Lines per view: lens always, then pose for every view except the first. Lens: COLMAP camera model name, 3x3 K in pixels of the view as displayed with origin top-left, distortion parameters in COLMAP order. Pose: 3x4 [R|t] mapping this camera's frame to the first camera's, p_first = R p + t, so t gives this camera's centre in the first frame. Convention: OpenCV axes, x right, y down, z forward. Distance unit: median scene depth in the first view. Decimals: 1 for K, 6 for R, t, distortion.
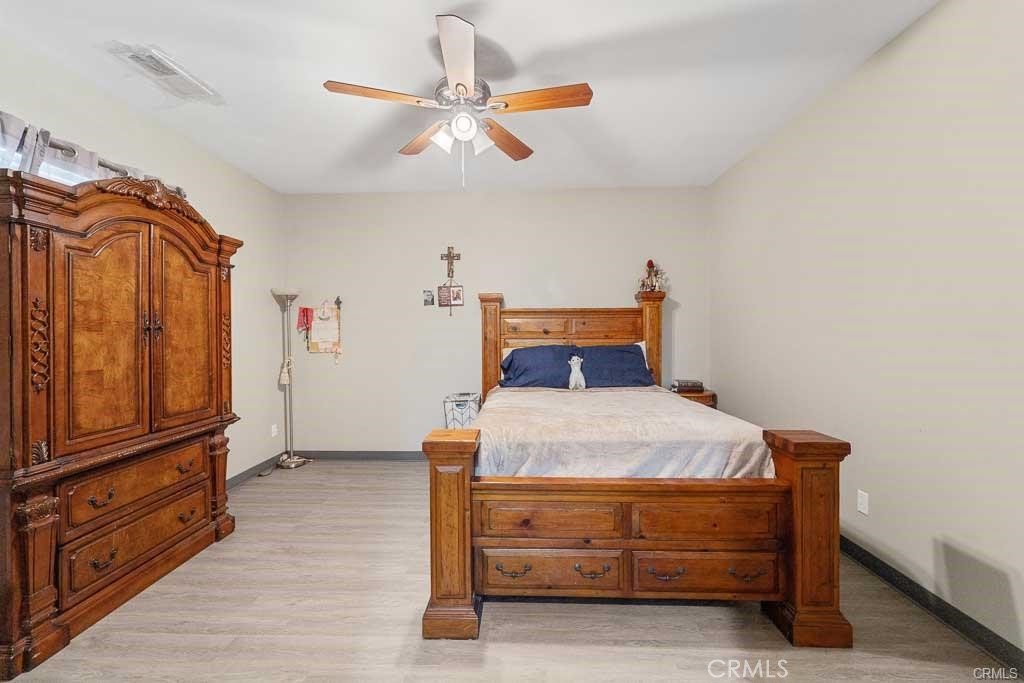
lens RADIAL K [[411.4, 0, 501.4], [0, 411.4, 340.1], [0, 0, 1]] dist [-0.000436, -0.000360]
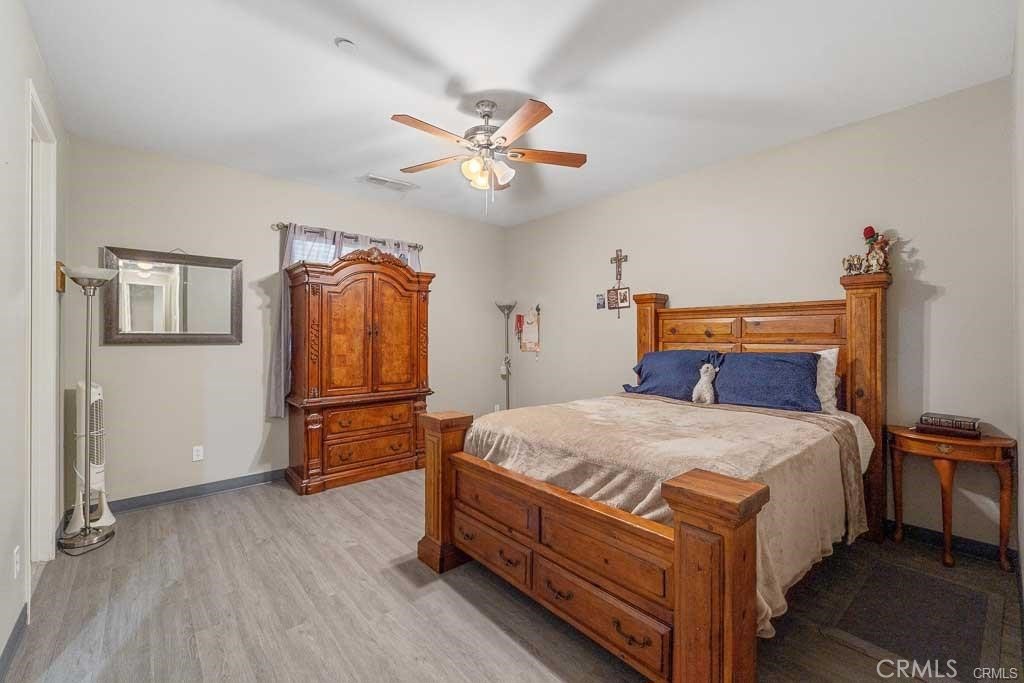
lens RADIAL K [[411.4, 0, 501.4], [0, 411.4, 340.1], [0, 0, 1]] dist [-0.000436, -0.000360]
pose [[0.685198, 0.011588, -0.728265, 0.656285], [-0.013845, 0.999900, 0.002884, -0.007016], [0.728225, 0.008106, 0.685290, 0.165519]]
